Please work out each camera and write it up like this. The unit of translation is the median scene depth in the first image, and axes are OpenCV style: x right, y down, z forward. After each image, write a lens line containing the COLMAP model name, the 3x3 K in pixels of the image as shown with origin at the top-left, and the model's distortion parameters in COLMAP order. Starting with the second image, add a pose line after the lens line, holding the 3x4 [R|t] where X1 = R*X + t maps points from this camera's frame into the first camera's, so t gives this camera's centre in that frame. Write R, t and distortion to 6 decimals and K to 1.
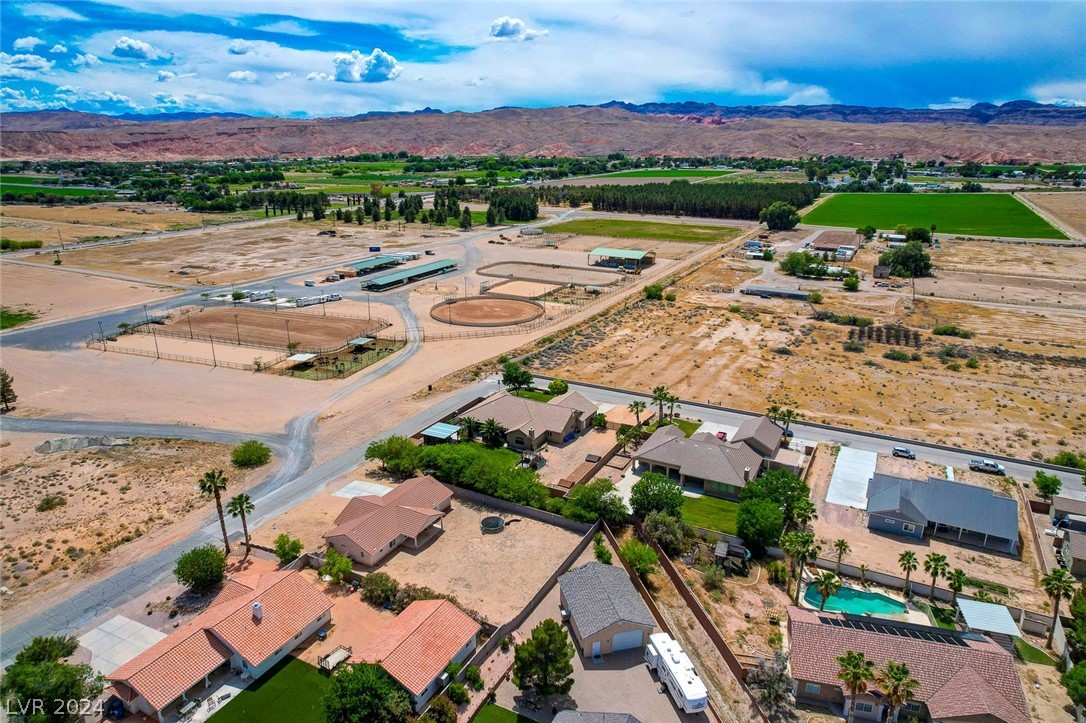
lens RADIAL K [[694.8, 0, 537.0], [0, 694.8, 362.3], [0, 0, 1]] dist [-0.064292, 0.055972]
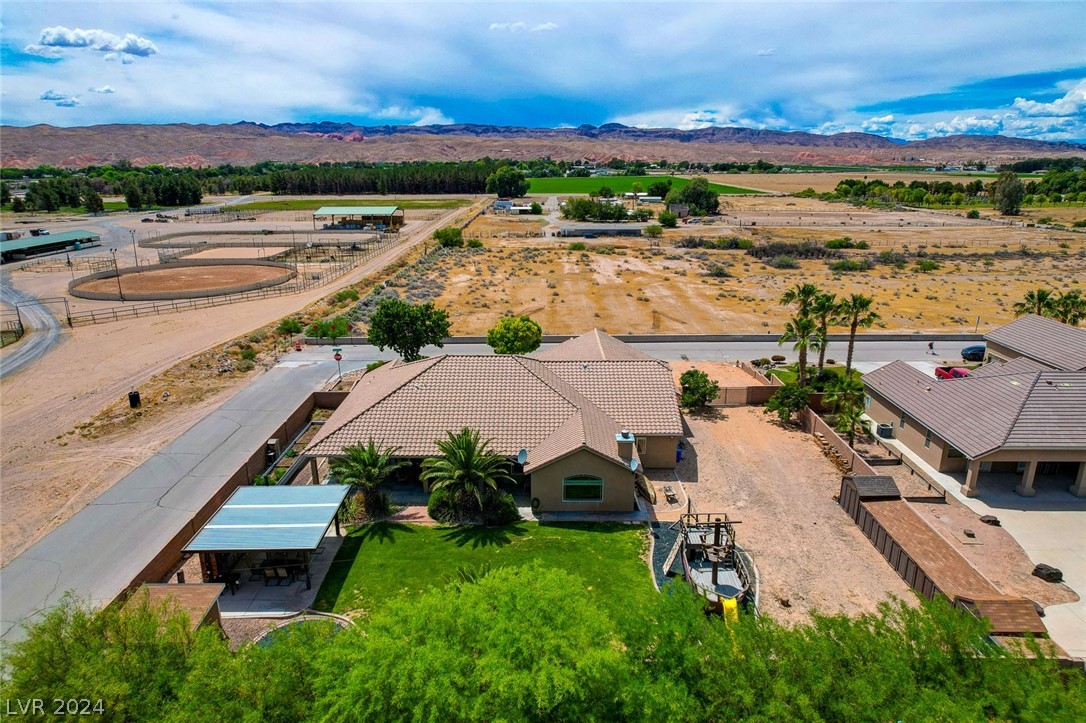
lens RADIAL K [[694.8, 0, 544.8], [0, 694.8, 360.7], [0, 0, 1]] dist [-0.064292, 0.055972]
pose [[0.876819, -0.136416, 0.461063, -0.101142], [0.151431, 0.988458, 0.004476, 0.036665], [-0.456352, 0.065895, 0.887356, 0.472556]]
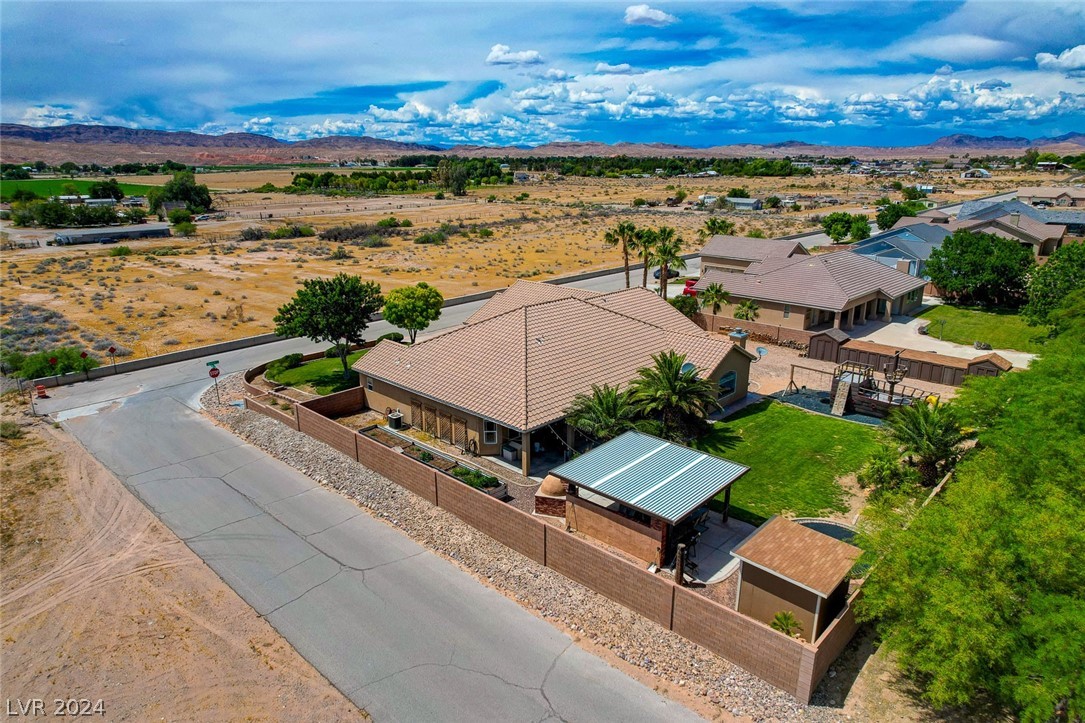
lens RADIAL K [[694.2, 0, 544.7], [0, 694.2, 362.9], [0, 0, 1]] dist [-0.064292, 0.055972]
pose [[0.253574, -0.276094, 0.927078, -0.214485], [0.304785, 0.932389, 0.194311, 0.009830], [-0.918045, 0.233287, 0.320578, 0.610812]]
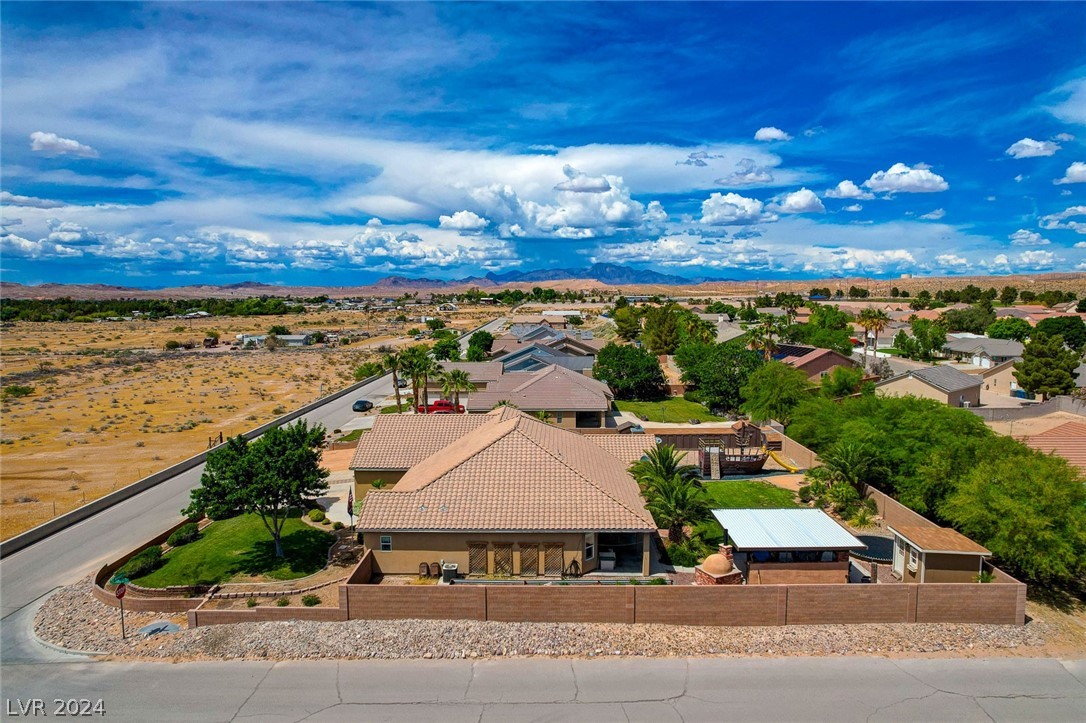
lens RADIAL K [[694.8, 0, 544.1], [0, 694.8, 370.0], [0, 0, 1]] dist [-0.064292, 0.055972]
pose [[-0.463420, -0.090603, 0.881495, -0.204183], [0.284030, 0.927089, 0.244609, -0.029223], [-0.839386, 0.363728, -0.403897, 0.741766]]
